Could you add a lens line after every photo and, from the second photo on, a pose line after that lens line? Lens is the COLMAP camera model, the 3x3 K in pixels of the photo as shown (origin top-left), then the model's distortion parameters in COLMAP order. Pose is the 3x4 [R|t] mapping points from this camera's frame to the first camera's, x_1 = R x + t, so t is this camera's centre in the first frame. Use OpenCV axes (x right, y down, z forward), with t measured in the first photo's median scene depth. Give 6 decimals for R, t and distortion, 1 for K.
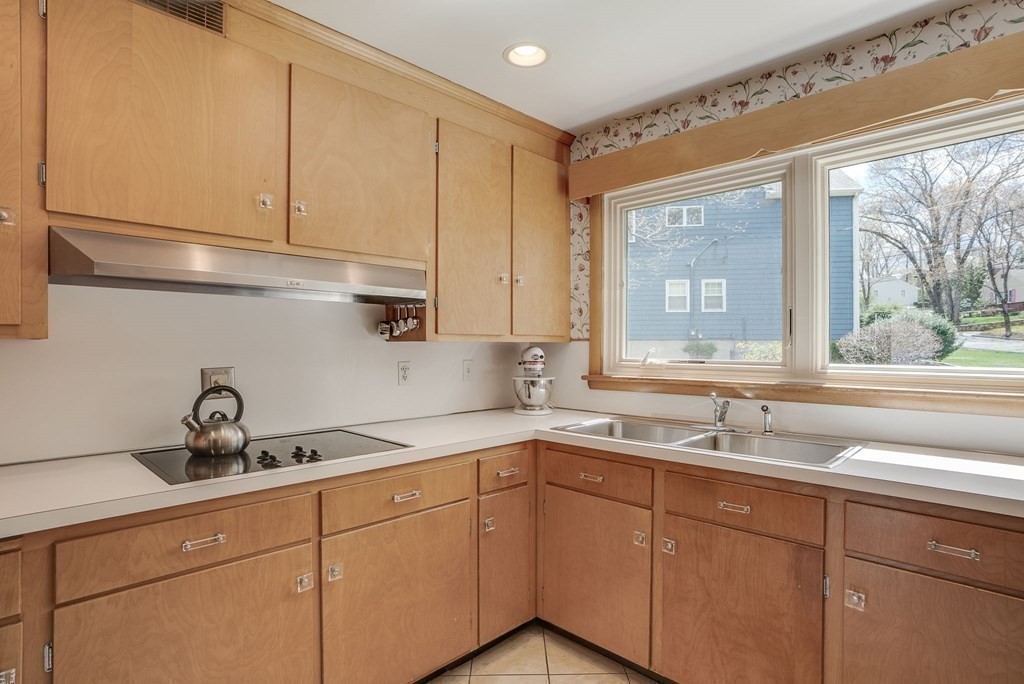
lens RADIAL K [[555.4, 0, 513.6], [0, 555.4, 343.4], [0, 0, 1]] dist [-0.003256, 0.000207]
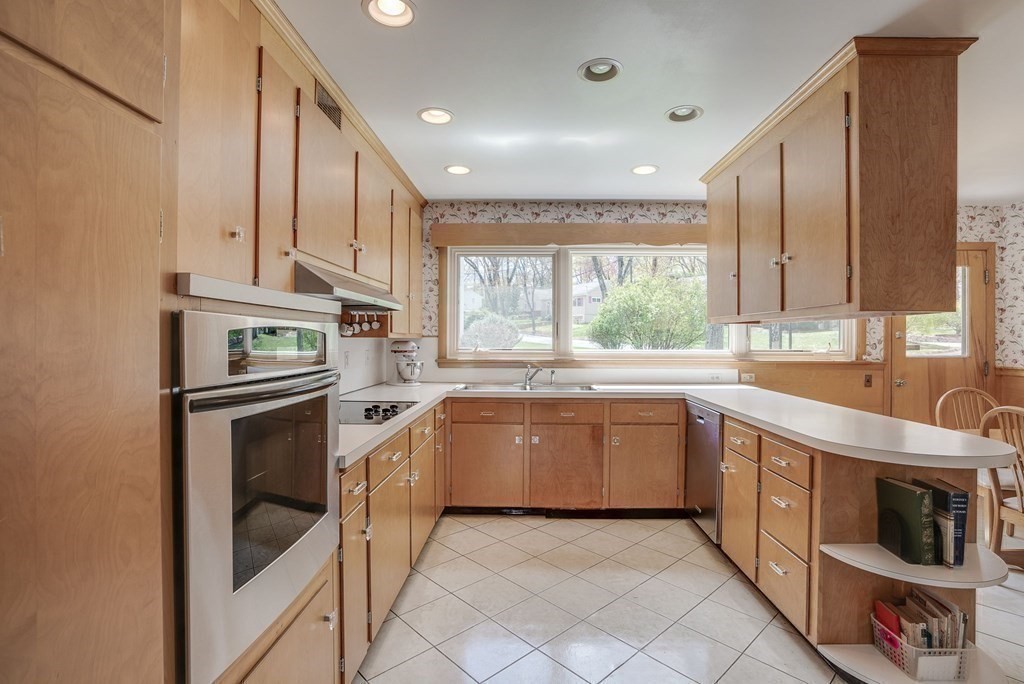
lens RADIAL K [[555.4, 0, 511.0], [0, 555.4, 340.7], [0, 0, 1]] dist [-0.003256, 0.000207]
pose [[0.727979, -0.000271, 0.685599, -0.799785], [-0.006179, 0.999957, 0.006956, -0.006872], [-0.685571, -0.009300, 0.727946, -0.280713]]
